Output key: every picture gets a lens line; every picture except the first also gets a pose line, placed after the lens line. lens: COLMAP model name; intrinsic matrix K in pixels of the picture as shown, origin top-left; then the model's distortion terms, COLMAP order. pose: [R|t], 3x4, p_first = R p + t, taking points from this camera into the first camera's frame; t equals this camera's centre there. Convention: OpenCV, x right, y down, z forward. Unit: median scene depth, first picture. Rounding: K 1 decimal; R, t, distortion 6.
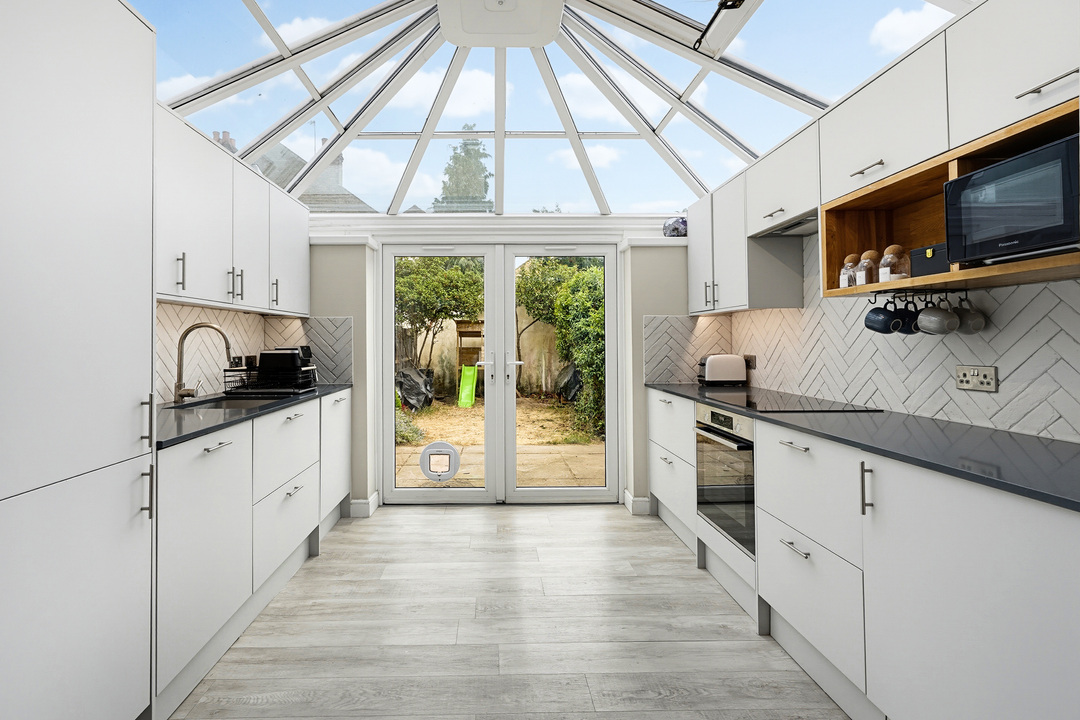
lens RADIAL K [[511.6, 0, 514.6], [0, 511.6, 333.2], [0, 0, 1]] dist [0.001007, -0.000229]
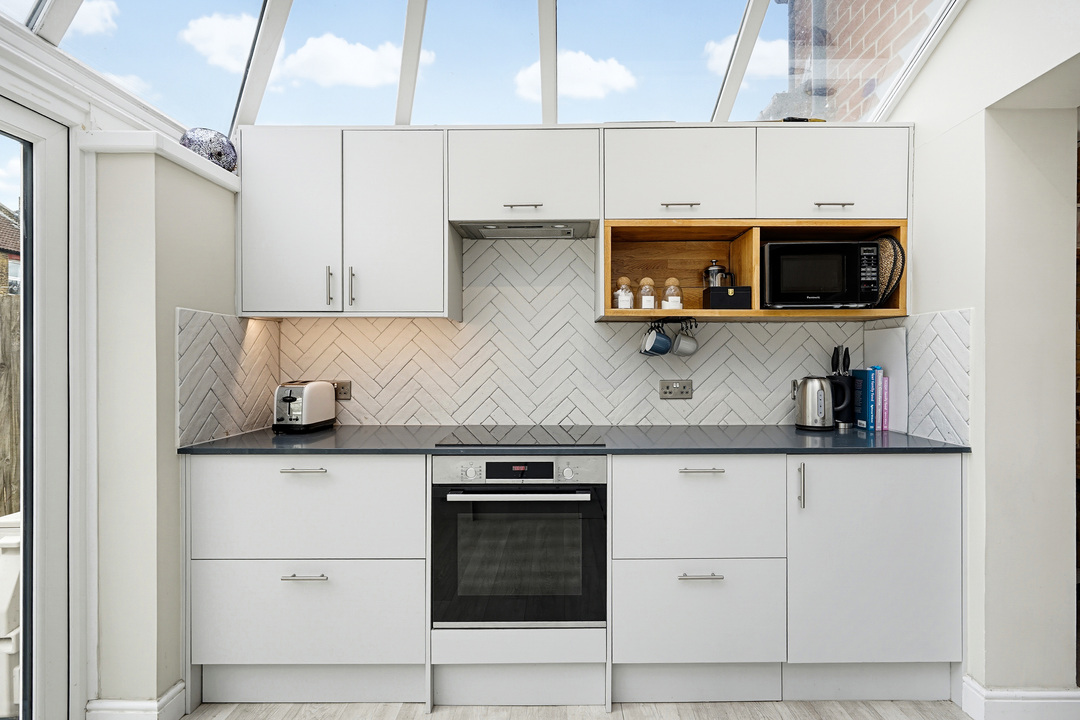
lens RADIAL K [[511.6, 0, 549.8], [0, 511.6, 358.9], [0, 0, 1]] dist [0.001007, -0.000229]
pose [[0.039886, 0.003331, 0.999199, -0.358798], [-0.016576, 0.999859, -0.002672, 0.015230], [-0.999067, -0.016456, 0.039936, 1.057152]]
